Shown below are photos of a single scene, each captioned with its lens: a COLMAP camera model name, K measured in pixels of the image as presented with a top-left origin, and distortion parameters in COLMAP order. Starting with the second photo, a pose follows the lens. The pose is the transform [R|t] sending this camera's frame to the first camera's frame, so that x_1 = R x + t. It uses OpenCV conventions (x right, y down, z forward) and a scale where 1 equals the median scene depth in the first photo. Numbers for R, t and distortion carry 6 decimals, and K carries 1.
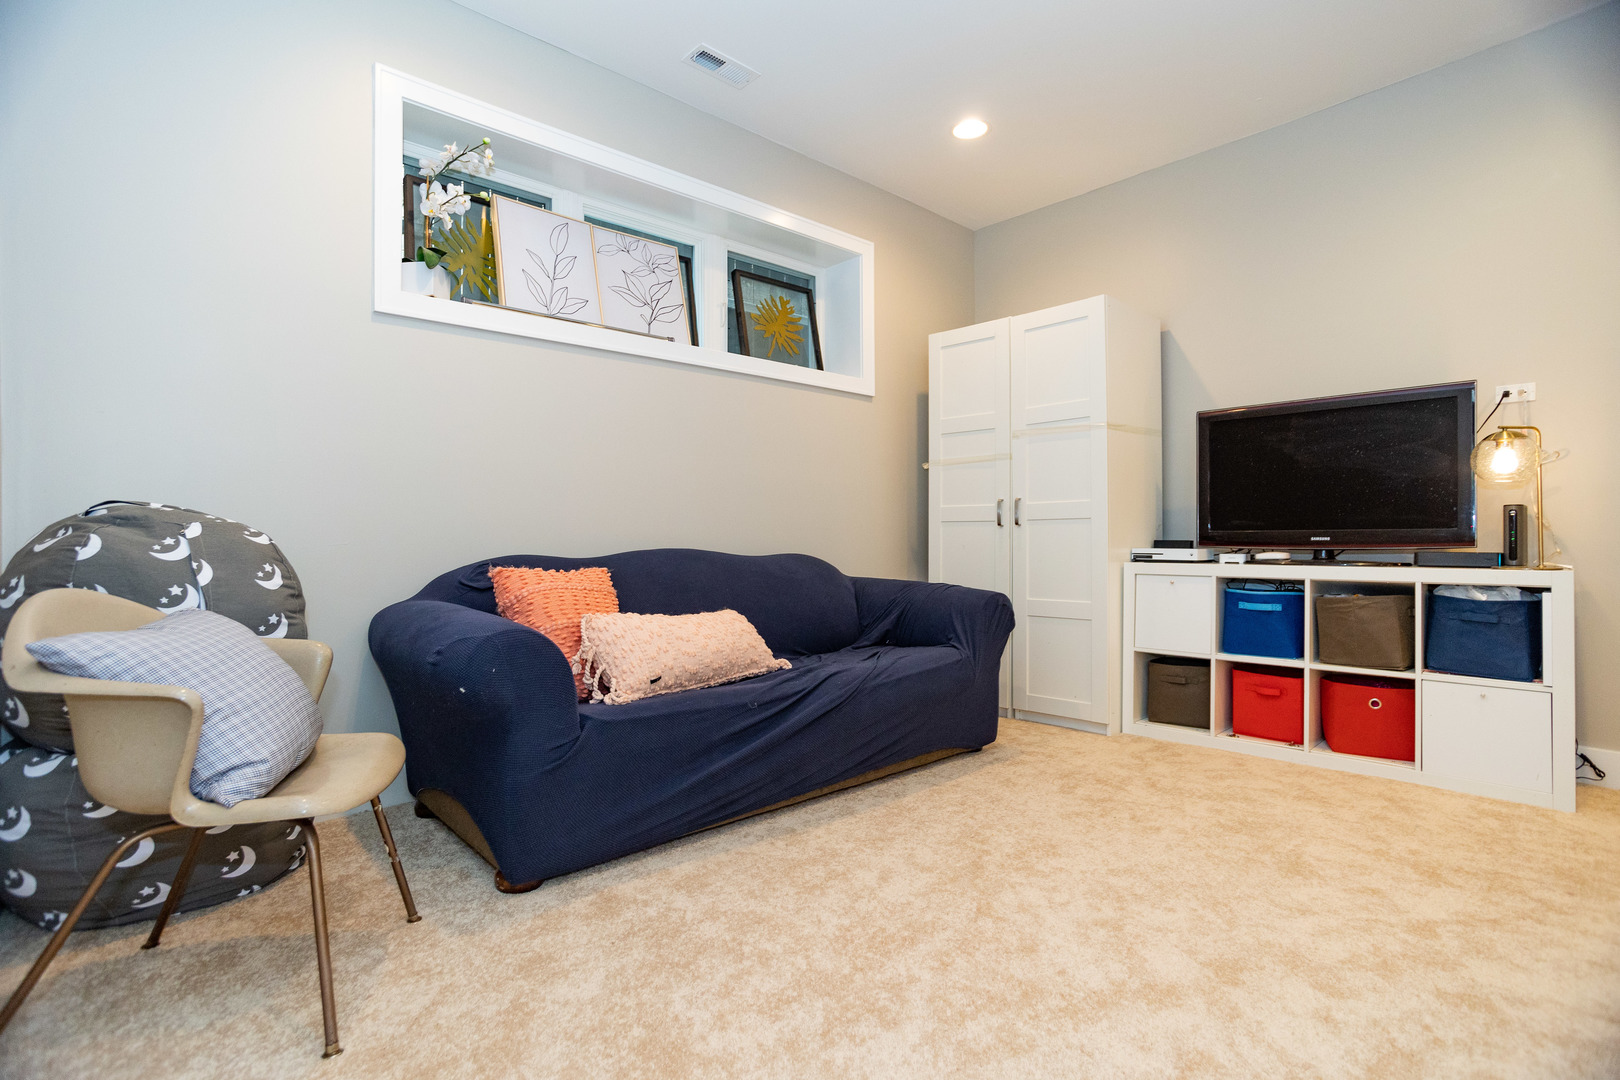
lens RADIAL K [[778.2, 0, 819.9], [0, 778.2, 541.3], [0, 0, 1]] dist [-0.062828, 0.038073]
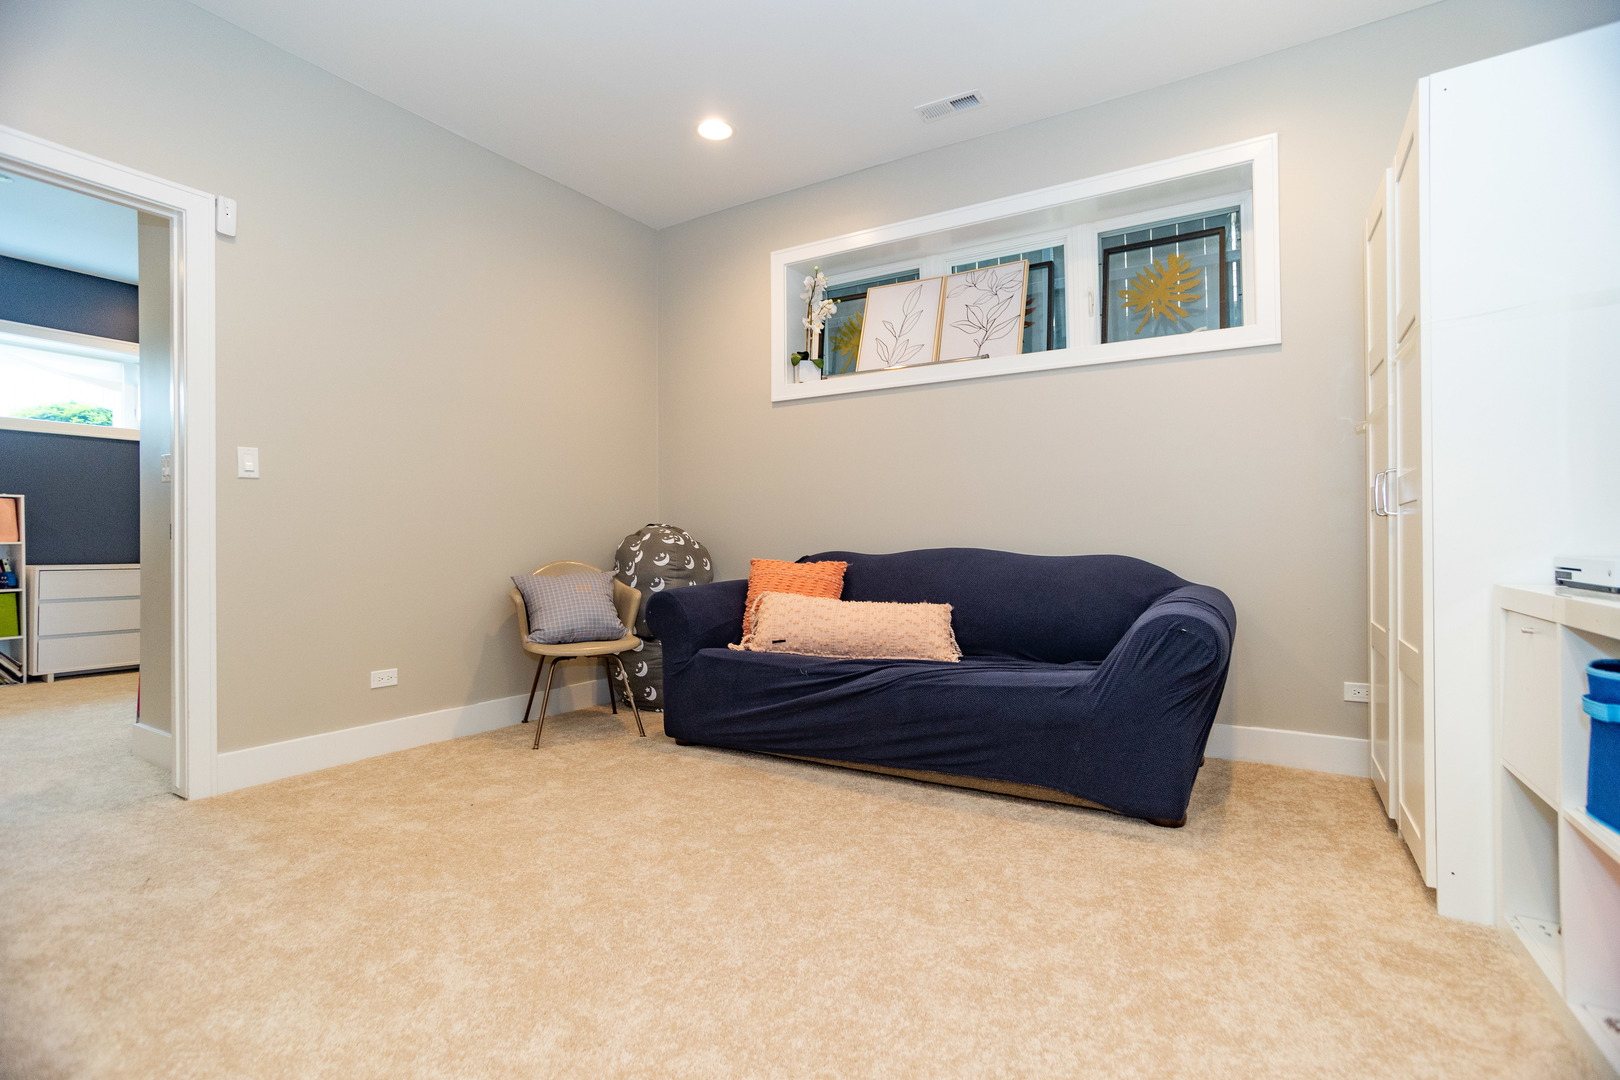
lens RADIAL K [[778.2, 0, 819.9], [0, 778.2, 541.3], [0, 0, 1]] dist [-0.062828, 0.038073]
pose [[0.274839, -0.002044, -0.961488, 0.888206], [0.003711, 0.999993, -0.001065, 0.000758], [0.961483, -0.003275, 0.274845, 0.532405]]
